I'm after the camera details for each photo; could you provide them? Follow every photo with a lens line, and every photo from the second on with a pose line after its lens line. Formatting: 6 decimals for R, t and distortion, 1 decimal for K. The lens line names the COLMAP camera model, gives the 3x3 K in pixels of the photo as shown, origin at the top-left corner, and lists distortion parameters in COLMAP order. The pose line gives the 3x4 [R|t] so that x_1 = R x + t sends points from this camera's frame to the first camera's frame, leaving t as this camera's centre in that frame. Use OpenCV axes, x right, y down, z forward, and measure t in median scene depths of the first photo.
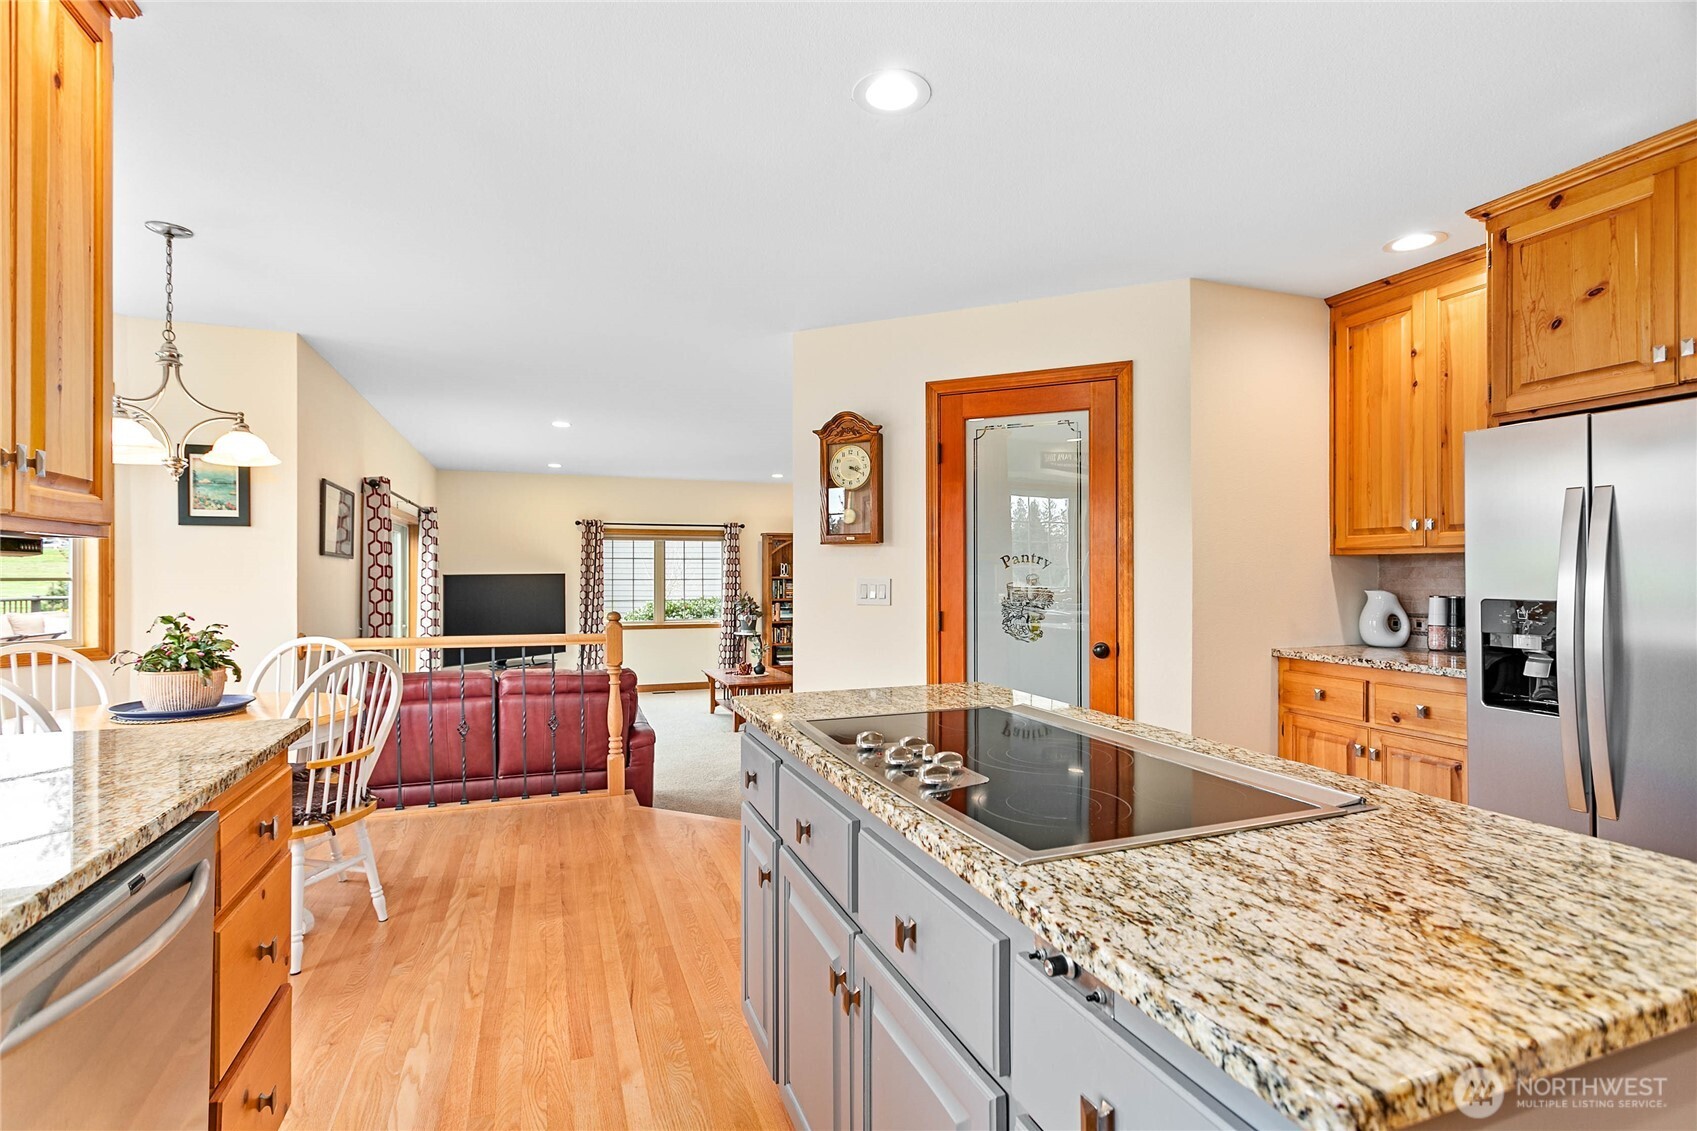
lens RADIAL K [[812.5, 0, 846.0], [0, 812.5, 569.9], [0, 0, 1]] dist [0.010585, 0.000530]
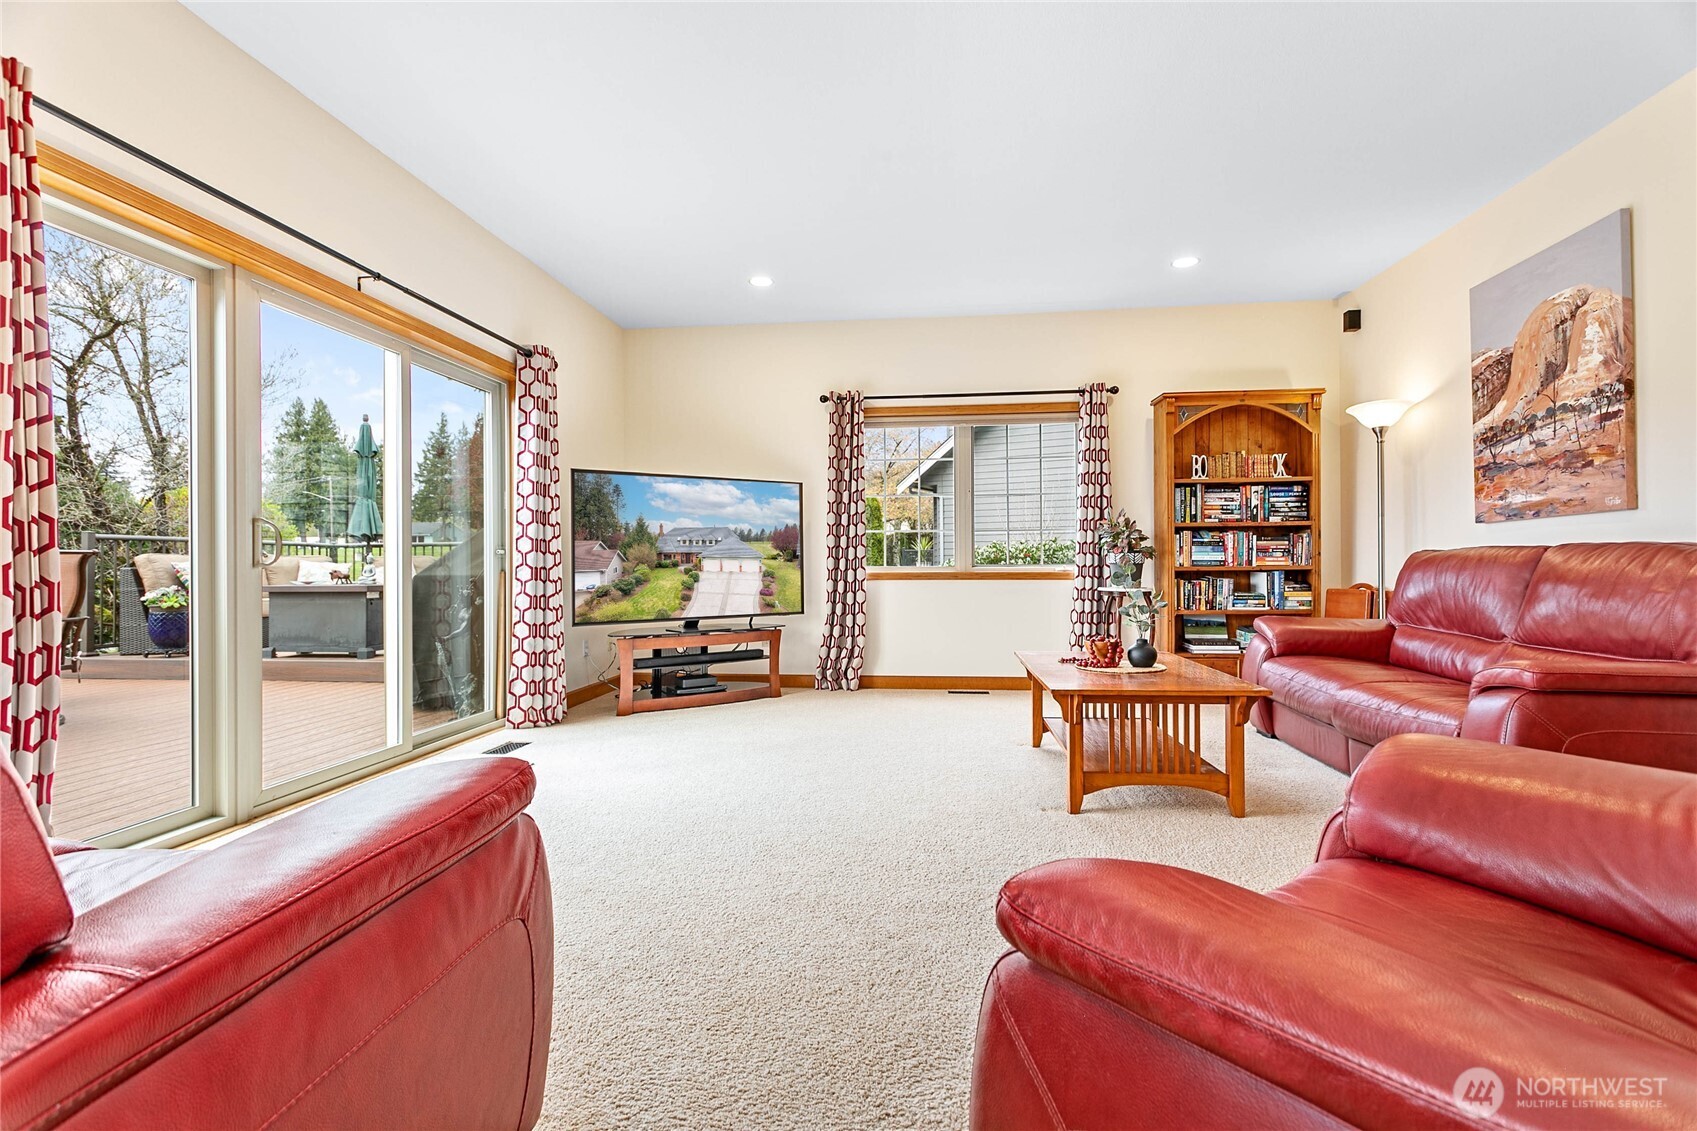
lens RADIAL K [[812.5, 0, 847.0], [0, 812.5, 565.7], [0, 0, 1]] dist [0.010585, 0.000530]
pose [[0.889930, -0.005222, -0.456068, -0.042024], [0.007911, 0.999961, 0.003988, 0.060134], [0.456029, -0.007157, 0.889936, 0.460176]]
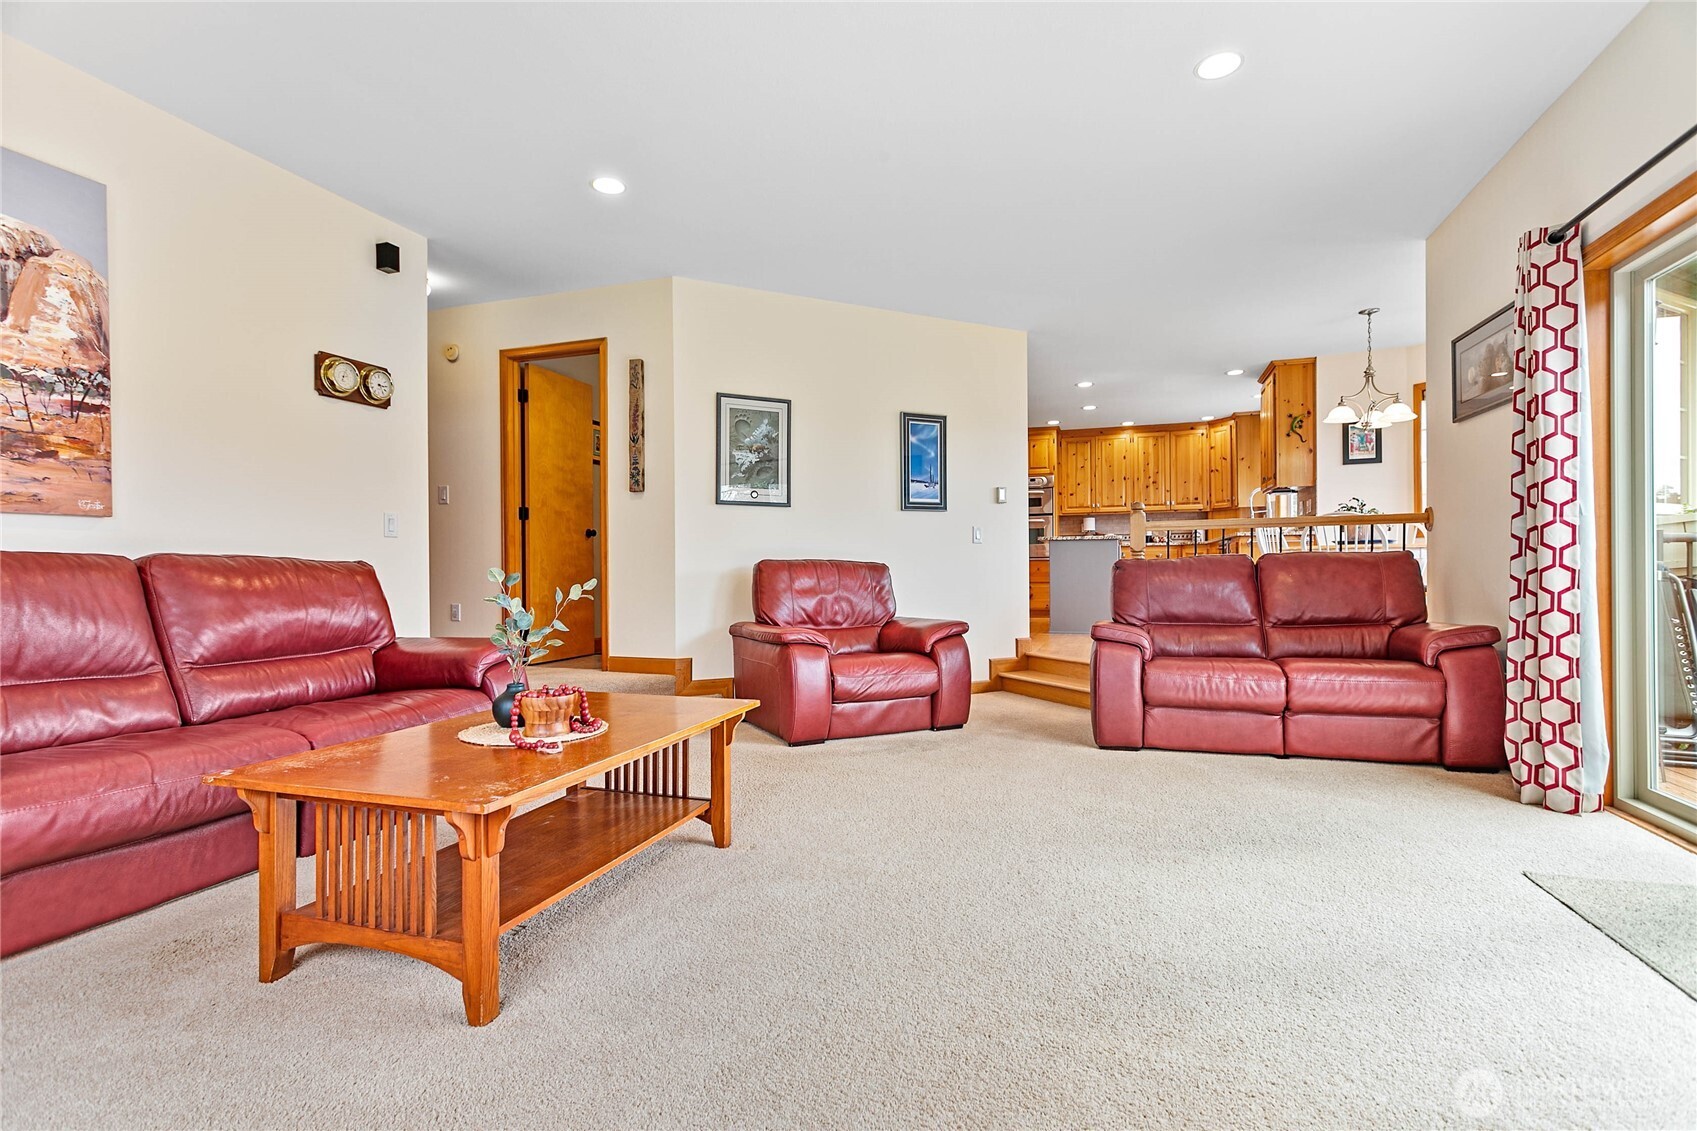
lens RADIAL K [[812.5, 0, 848.5], [0, 812.5, 567.2], [0, 0, 1]] dist [0.010585, 0.000530]
pose [[-0.777847, 0.009069, 0.628388, -0.284578], [0.004803, 0.999952, -0.008487, 0.063200], [-0.628435, -0.003583, -0.777853, 0.907478]]
